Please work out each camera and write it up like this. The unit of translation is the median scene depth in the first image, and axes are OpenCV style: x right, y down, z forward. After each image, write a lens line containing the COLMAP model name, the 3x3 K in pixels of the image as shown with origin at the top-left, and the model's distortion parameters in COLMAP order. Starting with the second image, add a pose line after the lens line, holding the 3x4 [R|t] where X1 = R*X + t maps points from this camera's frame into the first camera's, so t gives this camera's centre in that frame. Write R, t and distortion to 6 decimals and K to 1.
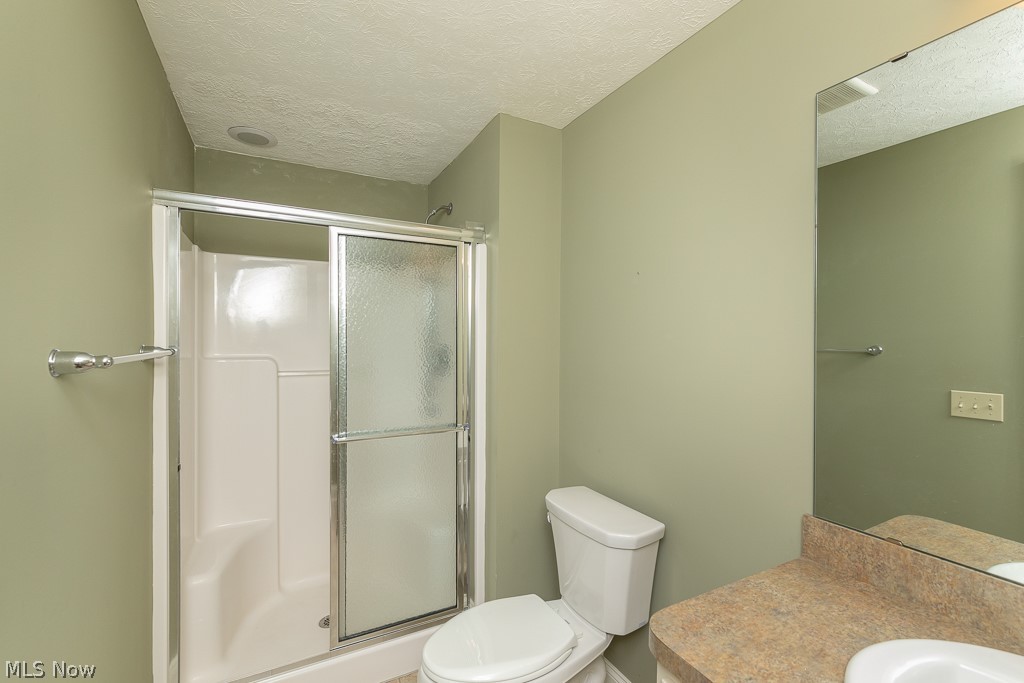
lens RADIAL K [[437.3, 0, 510.7], [0, 437.3, 342.1], [0, 0, 1]] dist [-0.001348, -0.001553]
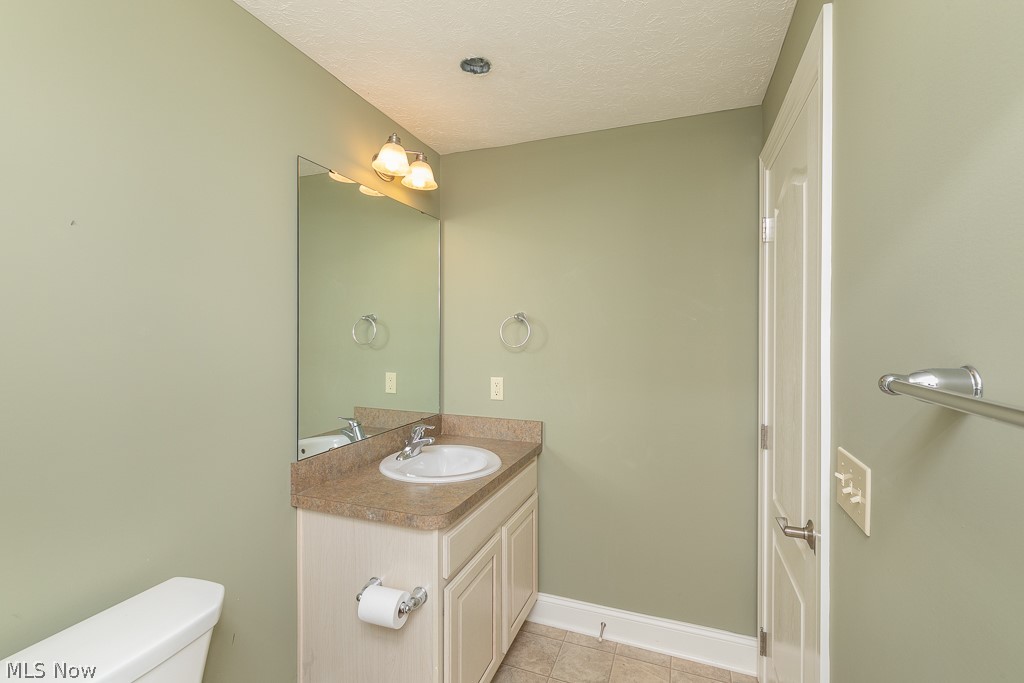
lens RADIAL K [[437.3, 0, 512.8], [0, 437.3, 338.4], [0, 0, 1]] dist [-0.001348, -0.001553]
pose [[-0.657780, -0.008357, 0.753164, -0.970597], [0.001409, 0.999923, 0.012325, -0.000770], [-0.753209, 0.009168, -0.657718, 1.734732]]
